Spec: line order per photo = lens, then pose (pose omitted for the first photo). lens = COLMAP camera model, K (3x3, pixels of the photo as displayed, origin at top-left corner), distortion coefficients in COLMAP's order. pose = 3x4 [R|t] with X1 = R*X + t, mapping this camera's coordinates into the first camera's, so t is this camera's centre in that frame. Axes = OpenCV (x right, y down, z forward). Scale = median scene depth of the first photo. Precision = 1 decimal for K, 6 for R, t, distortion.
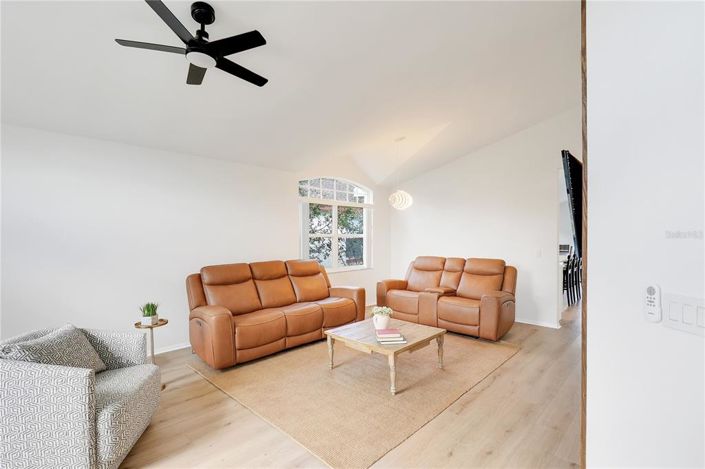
lens RADIAL K [[328.0, 0, 354.9], [0, 328.0, 237.6], [0, 0, 1]] dist [0.000598, -0.000101]
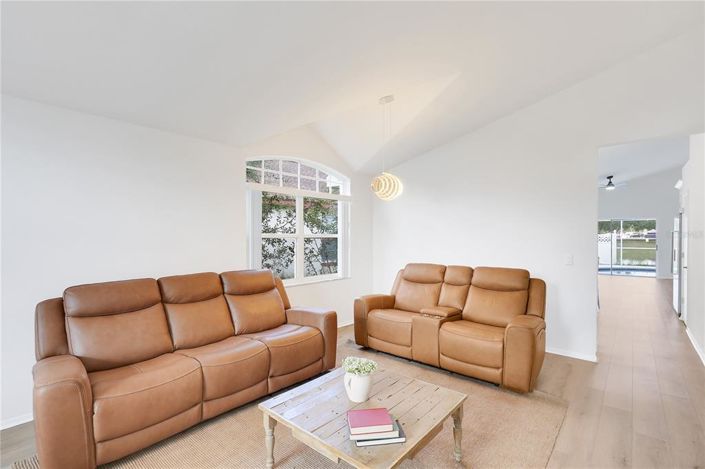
lens RADIAL K [[328.0, 0, 355.8], [0, 328.0, 237.8], [0, 0, 1]] dist [0.000598, -0.000101]
pose [[0.998226, 0.001606, 0.059516, 0.029776], [-0.001559, 0.999998, -0.000844, -0.002156], [-0.059518, 0.000750, 0.998227, 0.304591]]
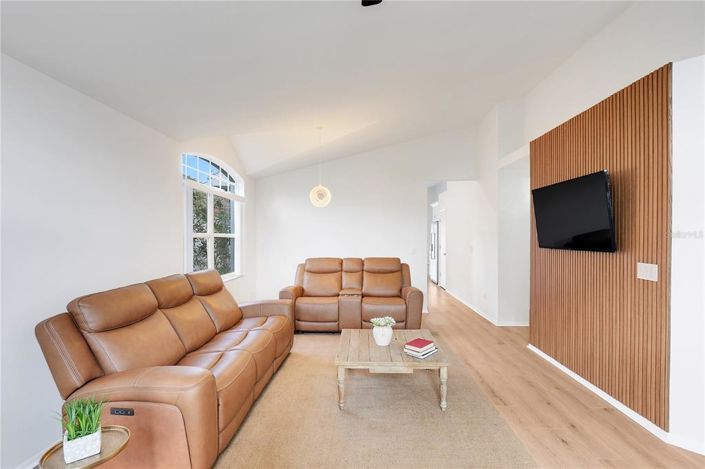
lens RADIAL K [[328.0, 0, 354.2], [0, 328.0, 235.5], [0, 0, 1]] dist [0.000598, -0.000101]
pose [[0.738938, 0.002622, 0.673768, -0.417402], [-0.000654, 0.999995, -0.003174, -0.005019], [-0.673773, 0.001905, 0.738936, 0.294245]]
